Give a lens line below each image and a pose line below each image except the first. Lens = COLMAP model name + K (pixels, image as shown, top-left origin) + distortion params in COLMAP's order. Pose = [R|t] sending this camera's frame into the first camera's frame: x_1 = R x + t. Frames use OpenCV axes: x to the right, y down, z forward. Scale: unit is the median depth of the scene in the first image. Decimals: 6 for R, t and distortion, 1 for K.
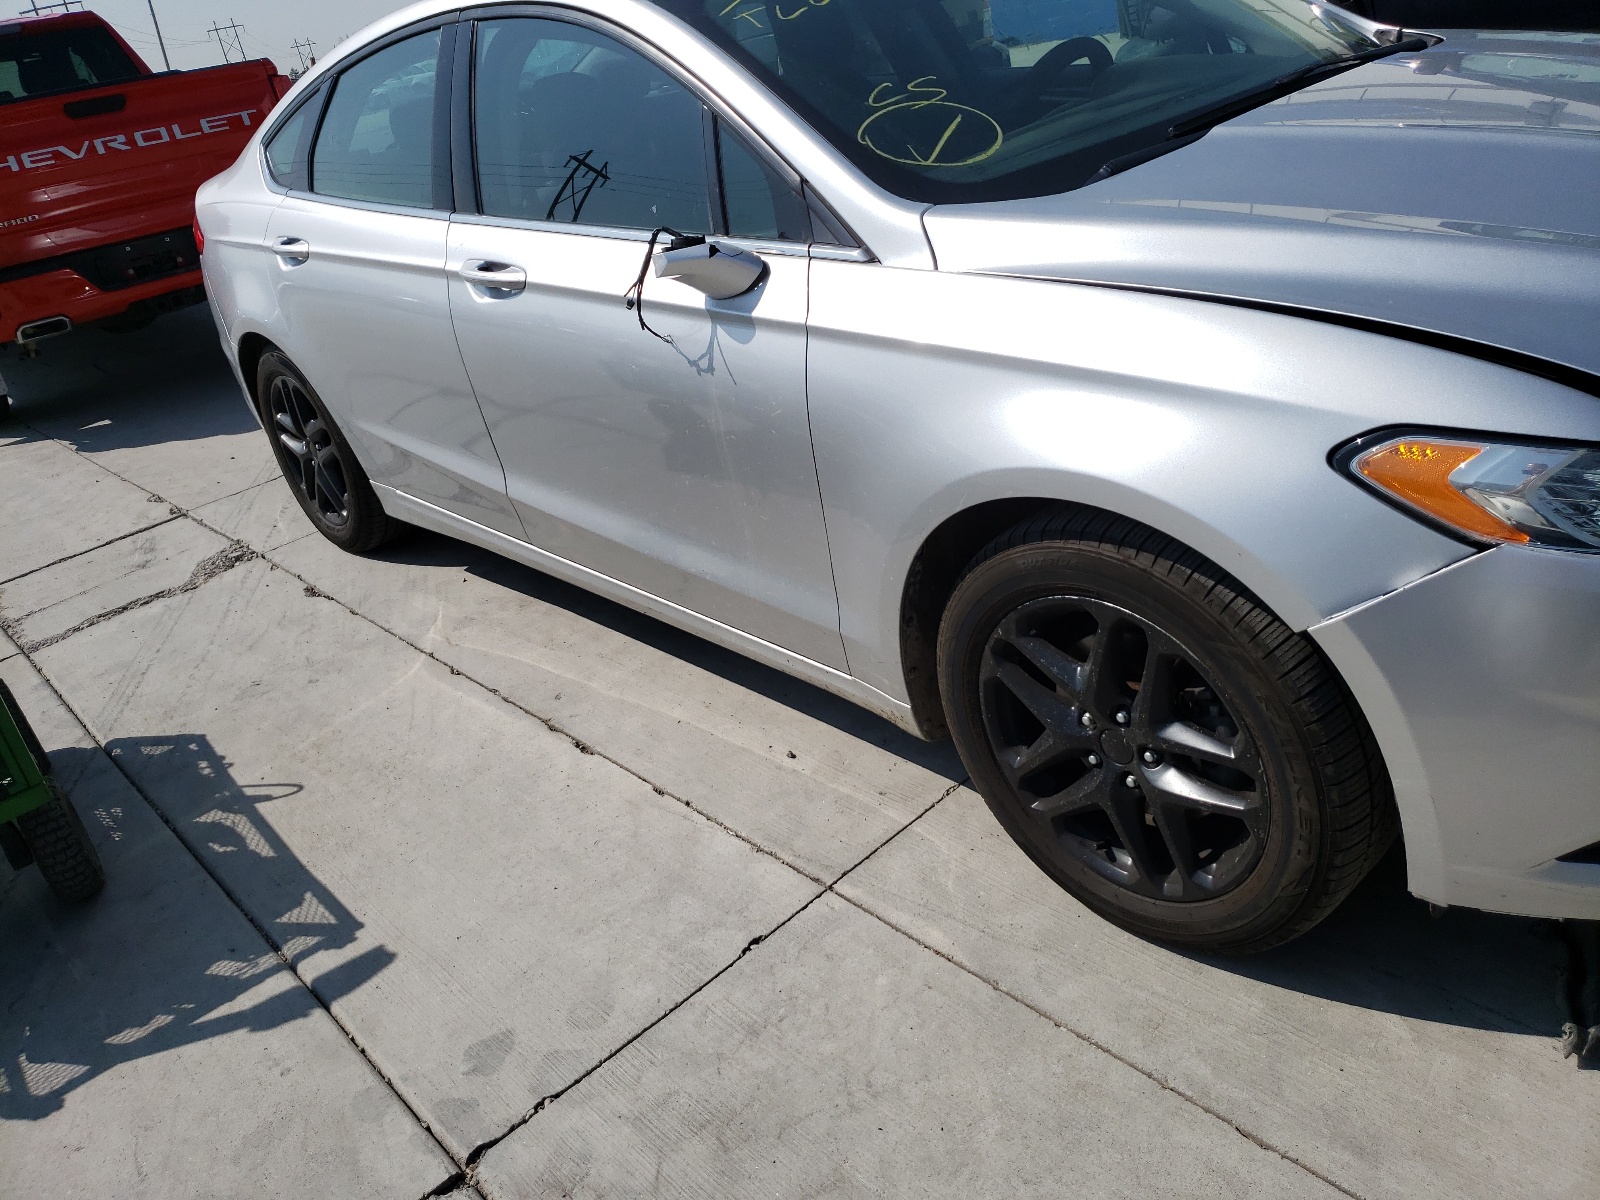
lens RADIAL K [[1228.6, 0, 782.5], [0, 1228.6, 520.0], [0, 0, 1]] dist [0.049856, 0.000208]
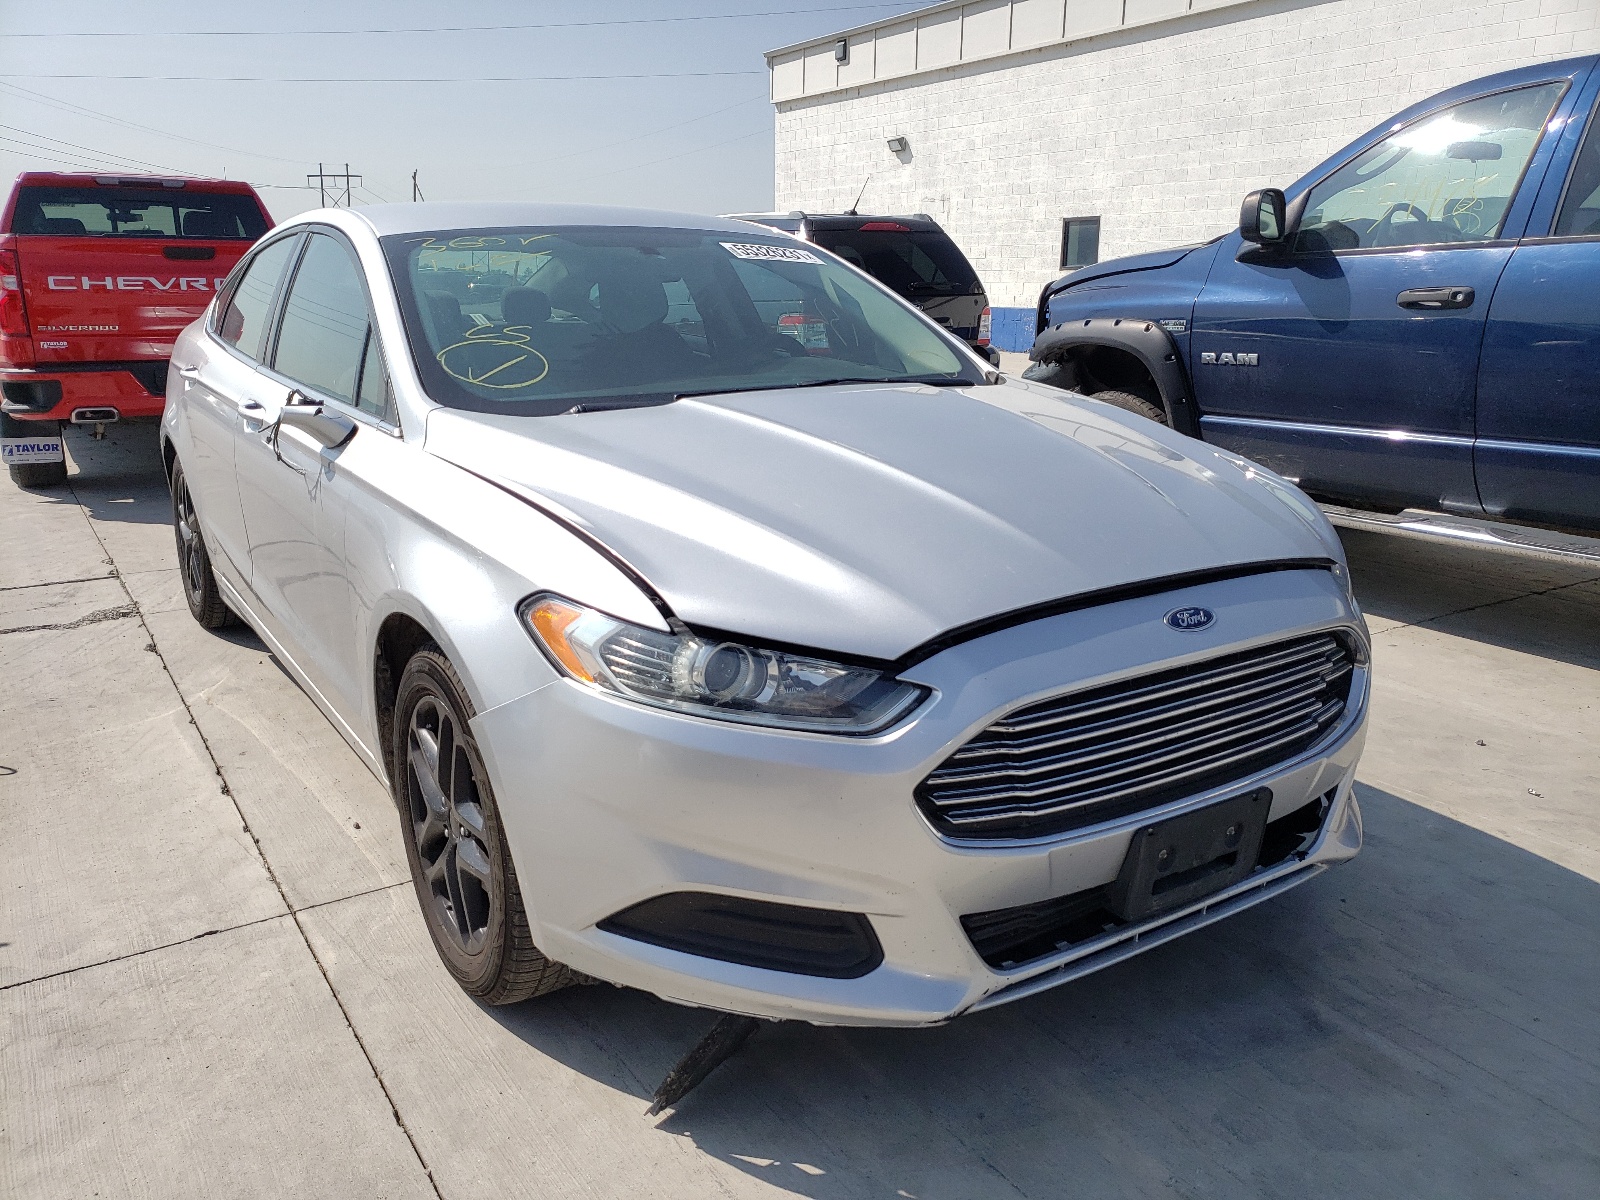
lens RADIAL K [[1283.9, 0, 800.1], [0, 1283.9, 591.9], [0, 0, 1]] dist [0.083584, 0.032208]
pose [[0.963129, 0.213469, -0.163751, 0.560947], [-0.235089, 0.963720, -0.126396, 0.024066], [0.130828, 0.160231, 0.978371, -0.239210]]
